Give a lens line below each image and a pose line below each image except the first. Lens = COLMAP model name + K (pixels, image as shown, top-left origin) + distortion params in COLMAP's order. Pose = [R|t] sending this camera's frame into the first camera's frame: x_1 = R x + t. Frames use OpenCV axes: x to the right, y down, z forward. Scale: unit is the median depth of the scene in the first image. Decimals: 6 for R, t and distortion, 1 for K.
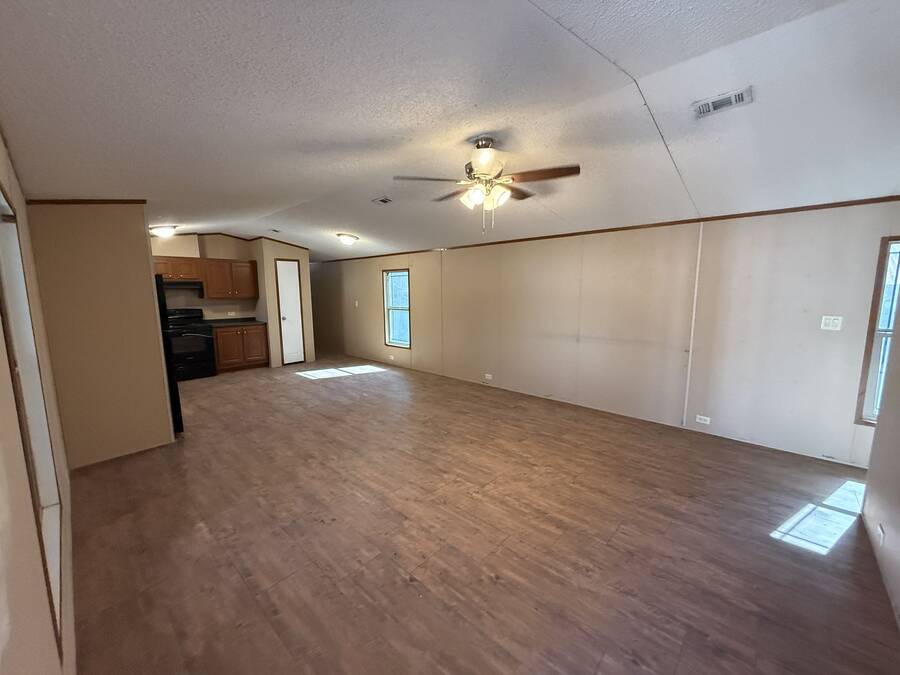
lens RADIAL K [[358.0, 0, 450.0], [0, 358.0, 337.5], [0, 0, 1]] dist [0.000489, -0.000079]
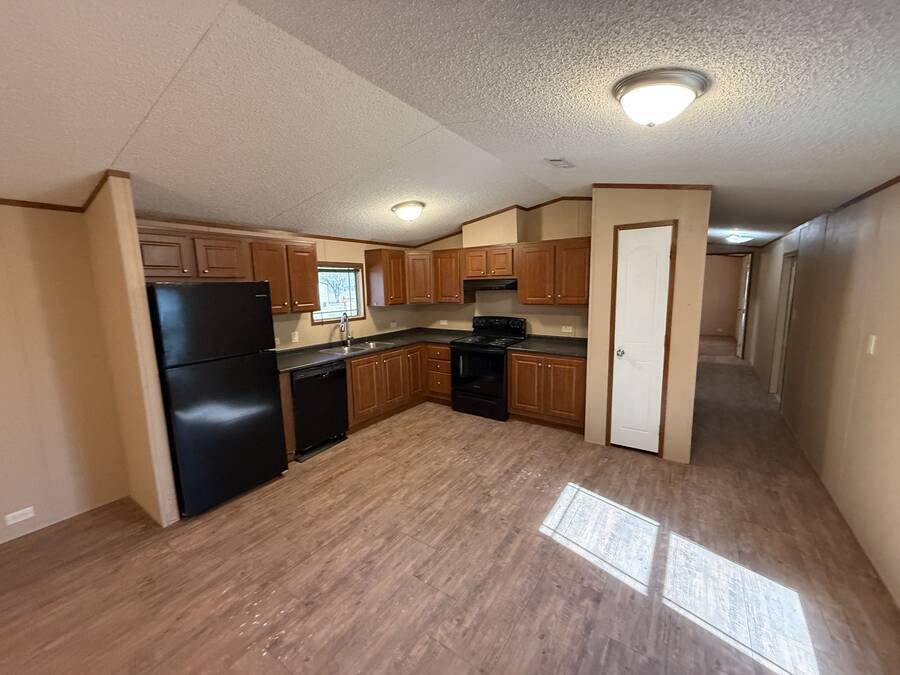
lens RADIAL K [[358.0, 0, 450.0], [0, 358.0, 337.5], [0, 0, 1]] dist [0.000489, -0.000079]
pose [[0.143910, 0.148593, -0.978371, -0.071542], [-0.113858, 0.984583, 0.132788, -0.215692], [0.983019, 0.092285, 0.158610, 1.369507]]
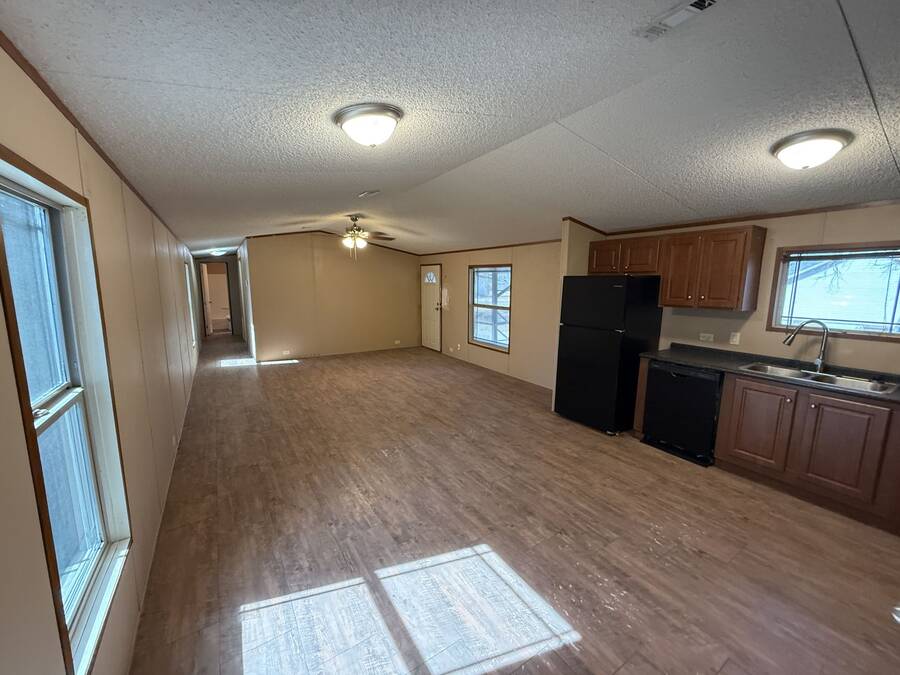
lens RADIAL K [[358.0, 0, 450.0], [0, 358.0, 337.5], [0, 0, 1]] dist [0.000489, -0.000079]
pose [[-0.969559, -0.041377, 0.241336, -0.700528], [0.027736, 0.960716, 0.276145, -0.302522], [-0.243281, 0.274432, -0.930323, 2.136276]]
